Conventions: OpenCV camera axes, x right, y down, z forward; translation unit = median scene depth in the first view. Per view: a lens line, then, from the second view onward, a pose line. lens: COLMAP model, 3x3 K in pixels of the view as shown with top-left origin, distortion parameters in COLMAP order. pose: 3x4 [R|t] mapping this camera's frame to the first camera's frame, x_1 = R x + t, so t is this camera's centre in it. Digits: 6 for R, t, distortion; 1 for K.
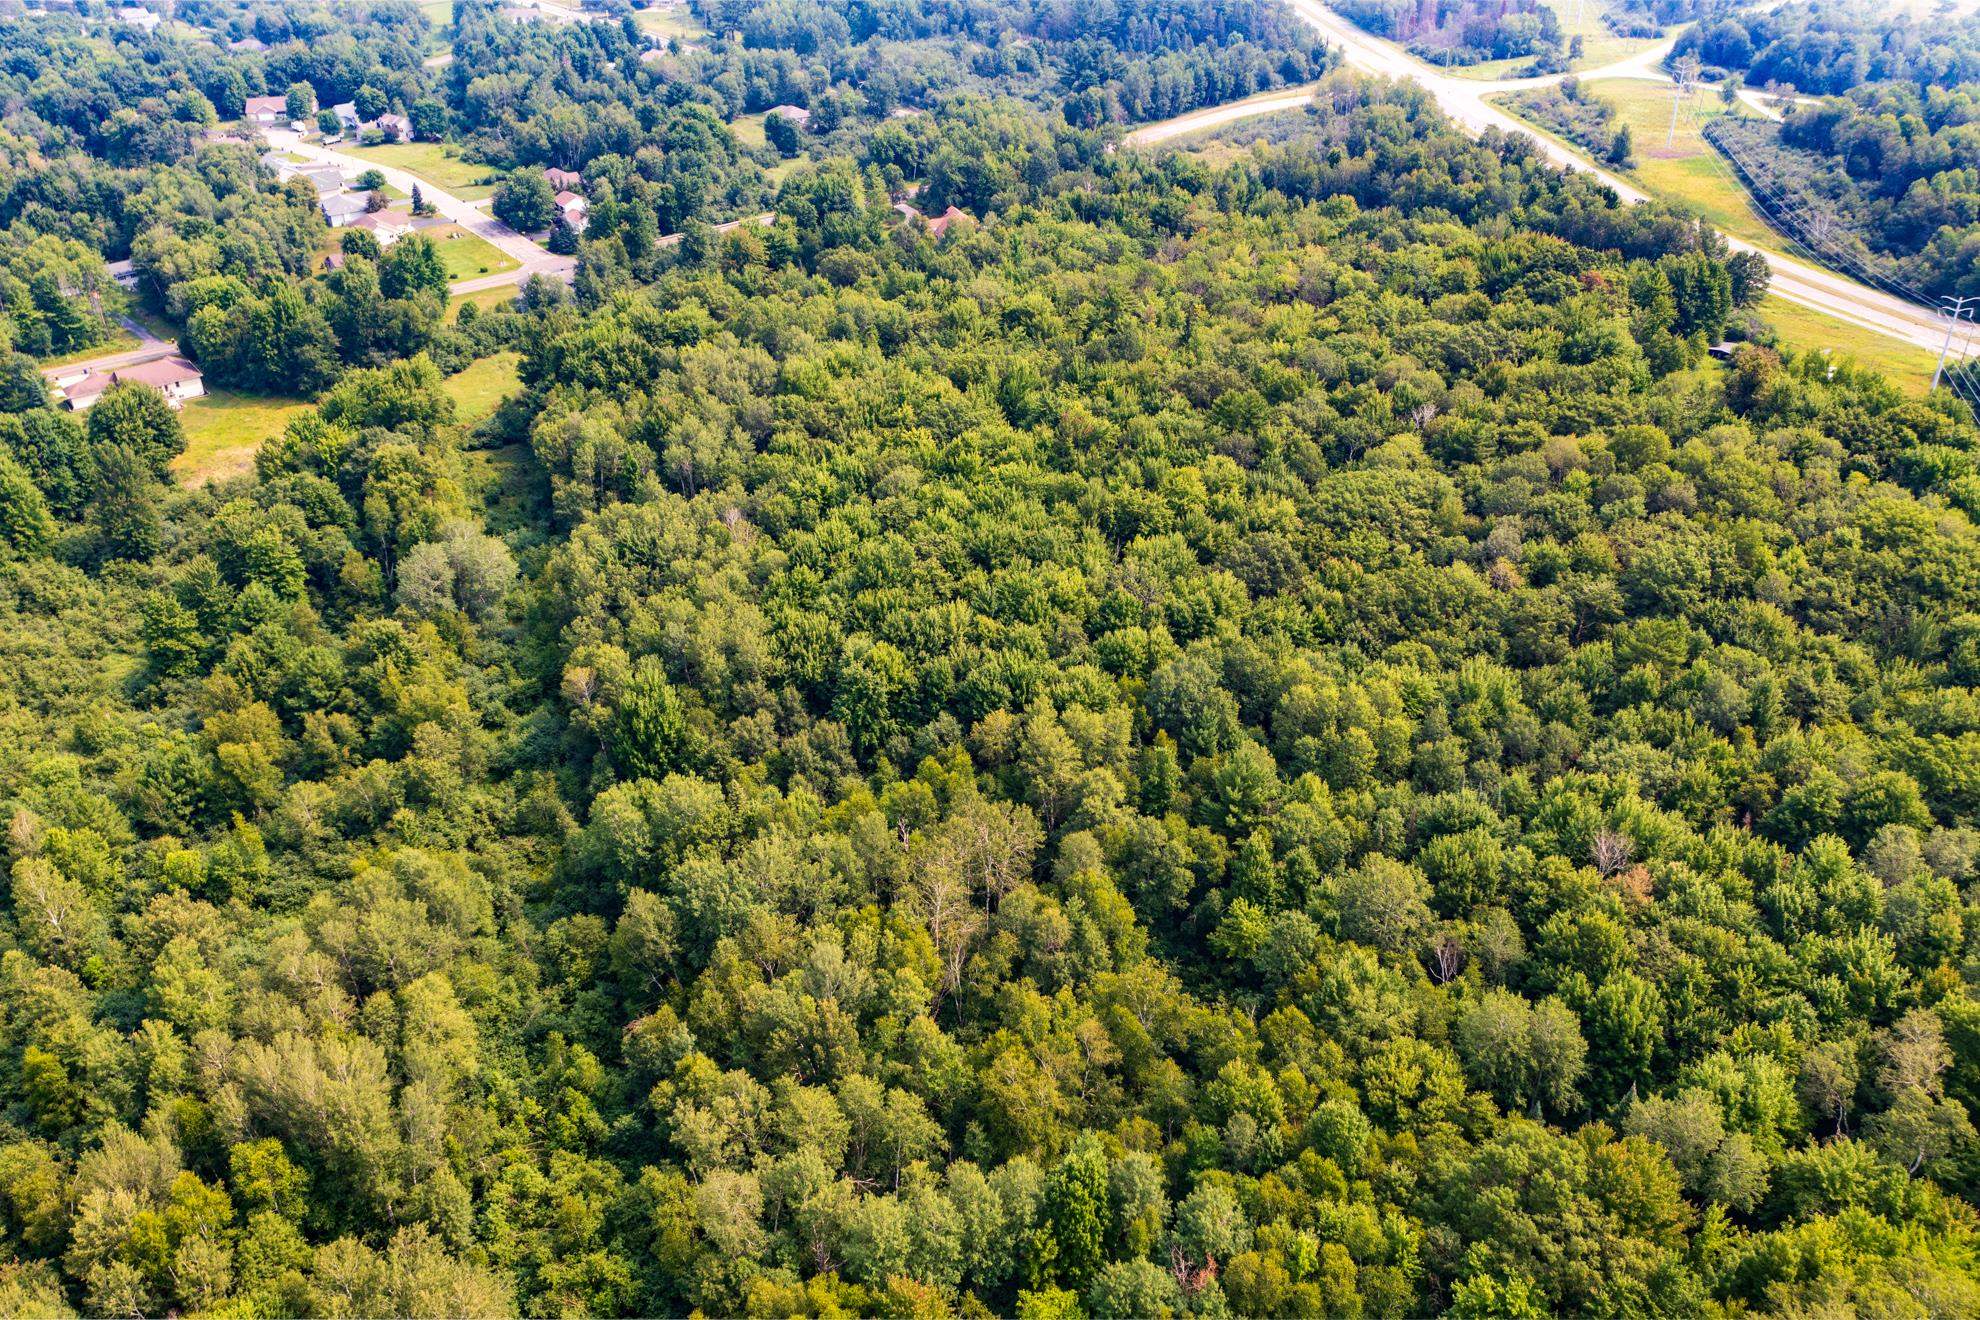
lens RADIAL K [[1563.5, 0, 1000.3], [0, 1563.5, 662.2], [0, 0, 1]] dist [-0.019432, 0.001483]
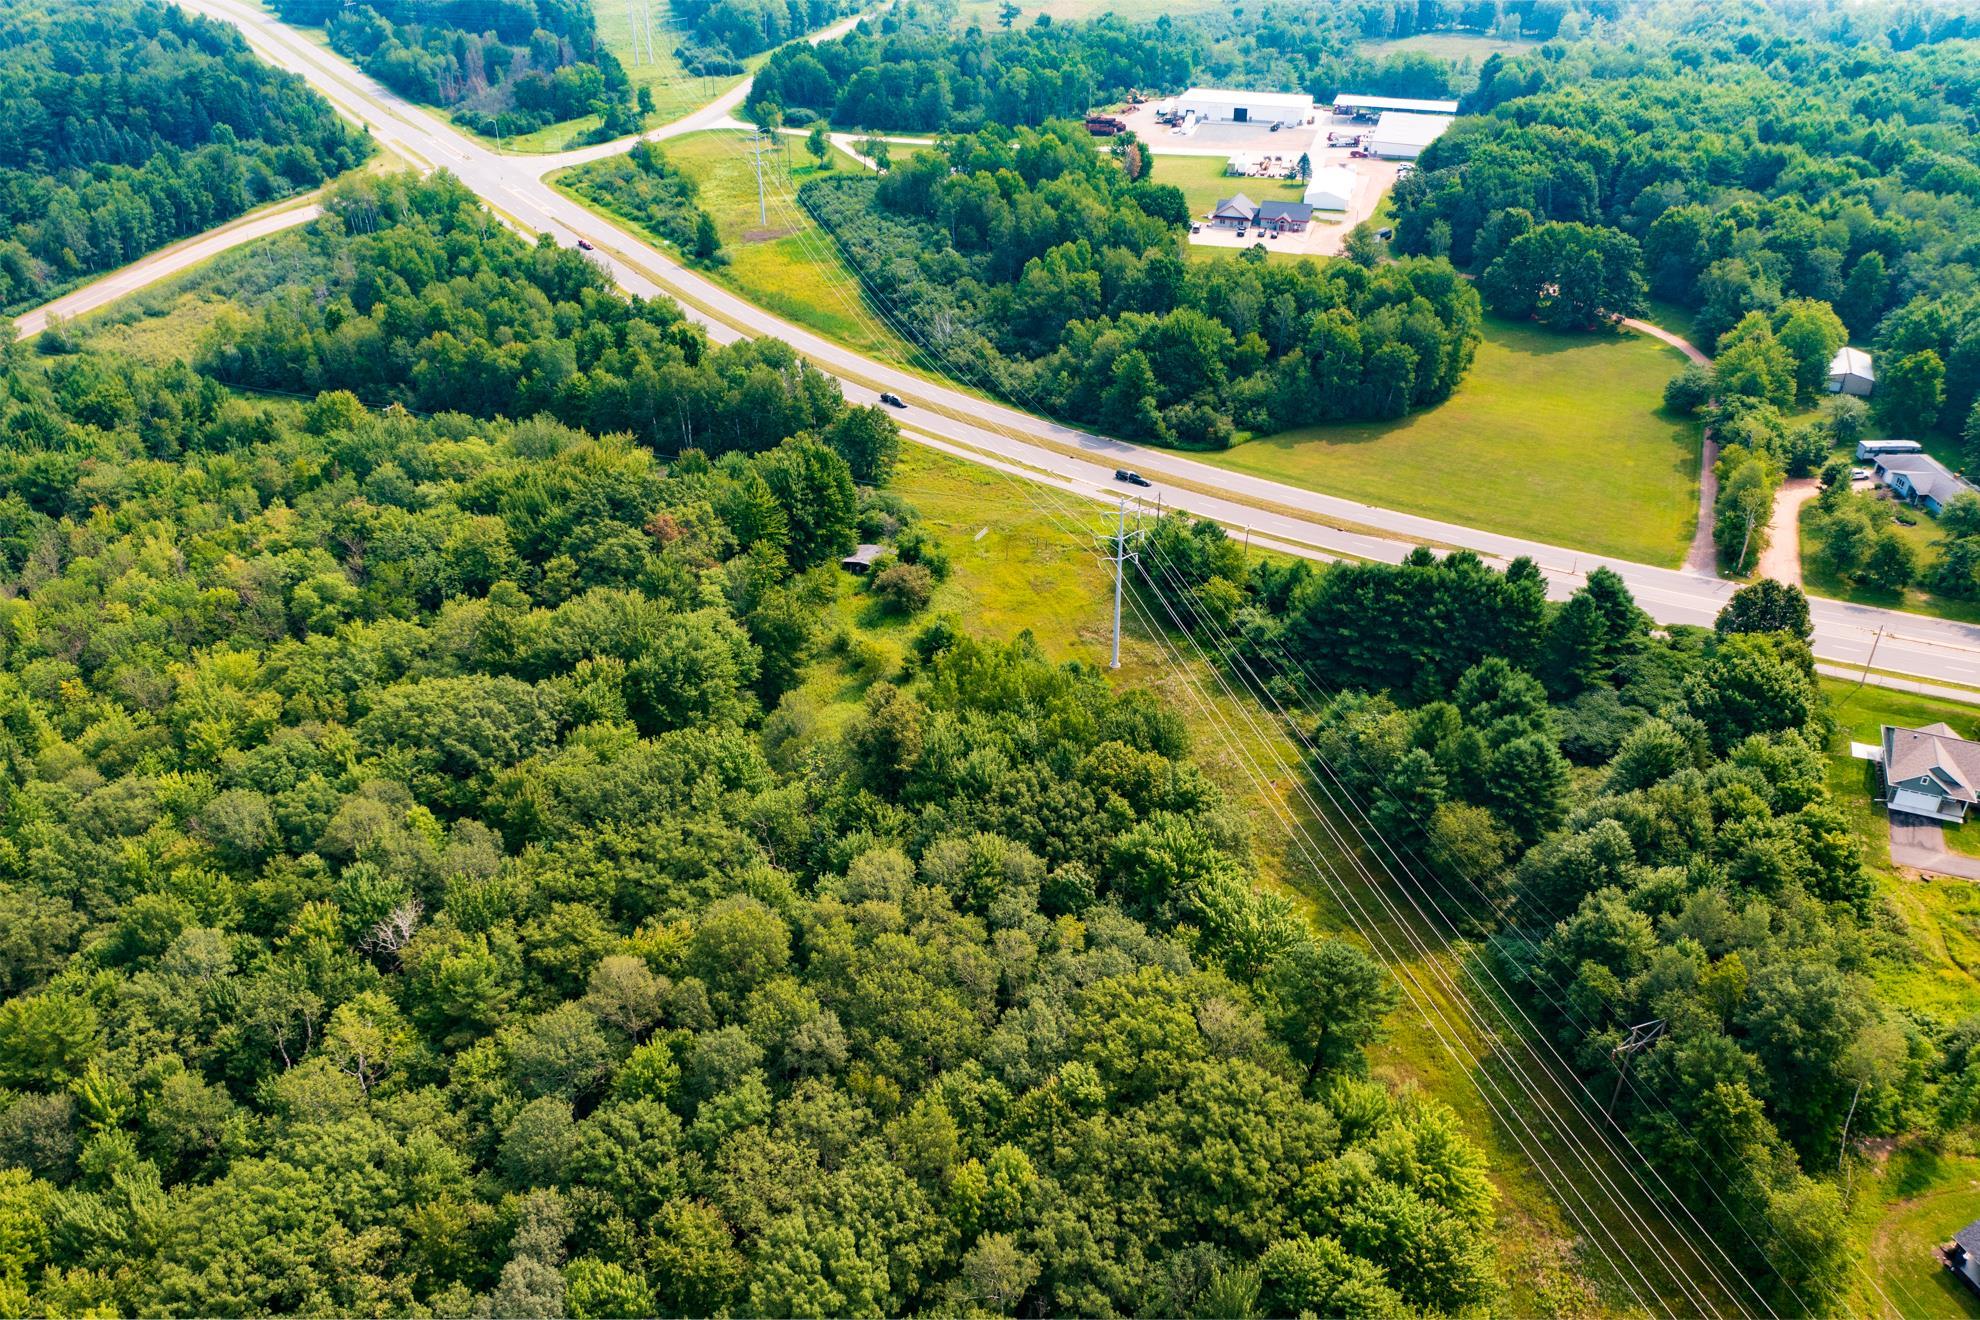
lens RADIAL K [[1563.0, 0, 1000.4], [0, 1563.0, 651.5], [0, 0, 1]] dist [-0.022854, 0.007321]
pose [[0.872626, -0.243831, 0.423167, 0.135259], [0.244895, 0.968110, 0.052825, -0.128380], [-0.422552, 0.057535, 0.904510, 0.202829]]
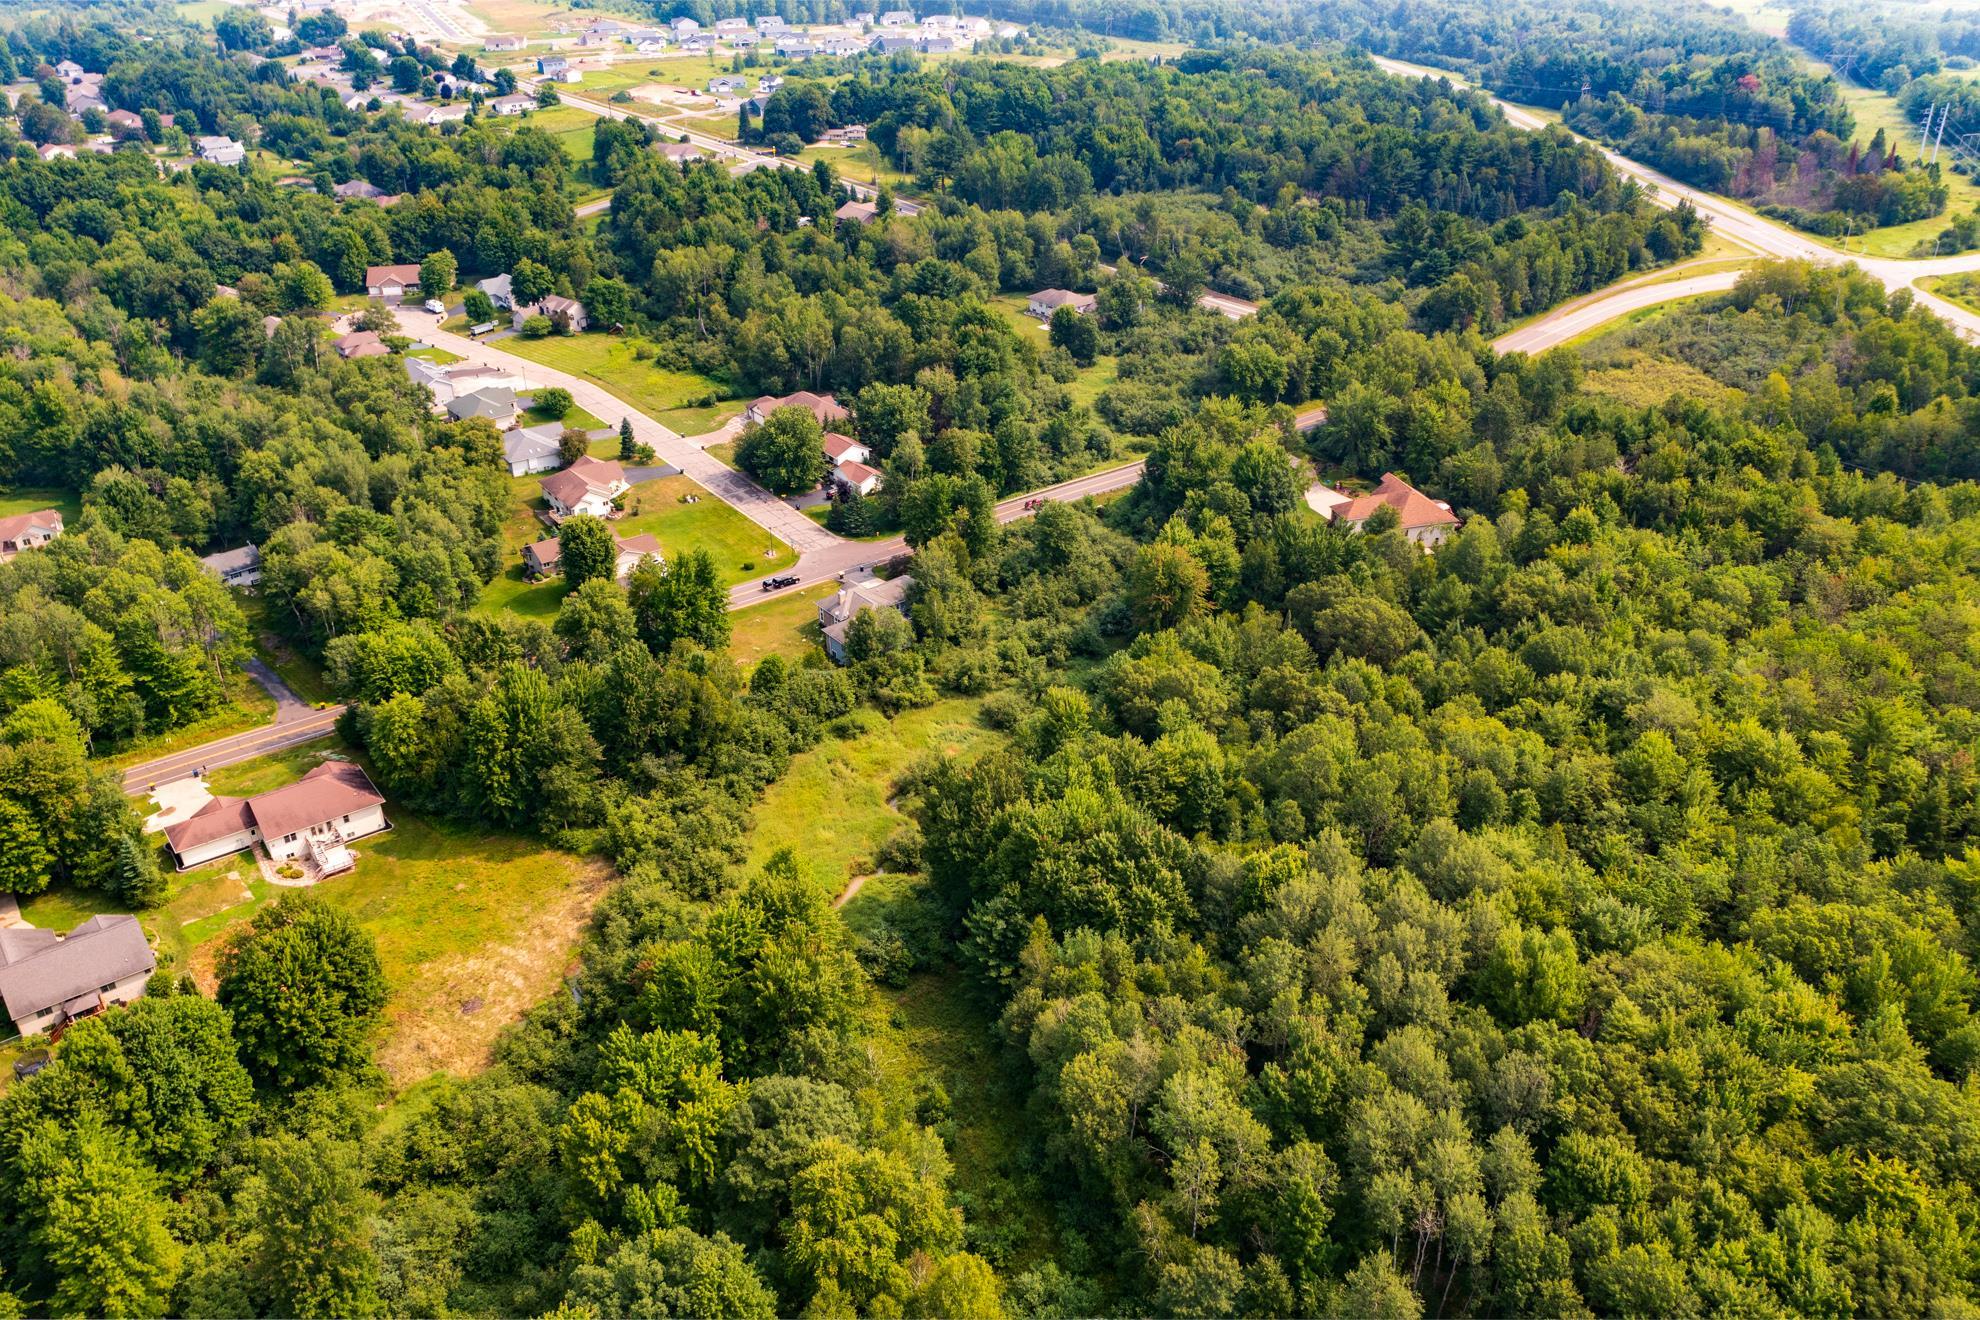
lens RADIAL K [[1563.0, 0, 1000.4], [0, 1563.0, 651.5], [0, 0, 1]] dist [-0.022854, 0.007321]
pose [[0.999908, 0.011659, -0.006889, -0.189093], [-0.012017, 0.998449, -0.054362, -0.156649], [0.006245, 0.054439, 0.998498, 0.266274]]
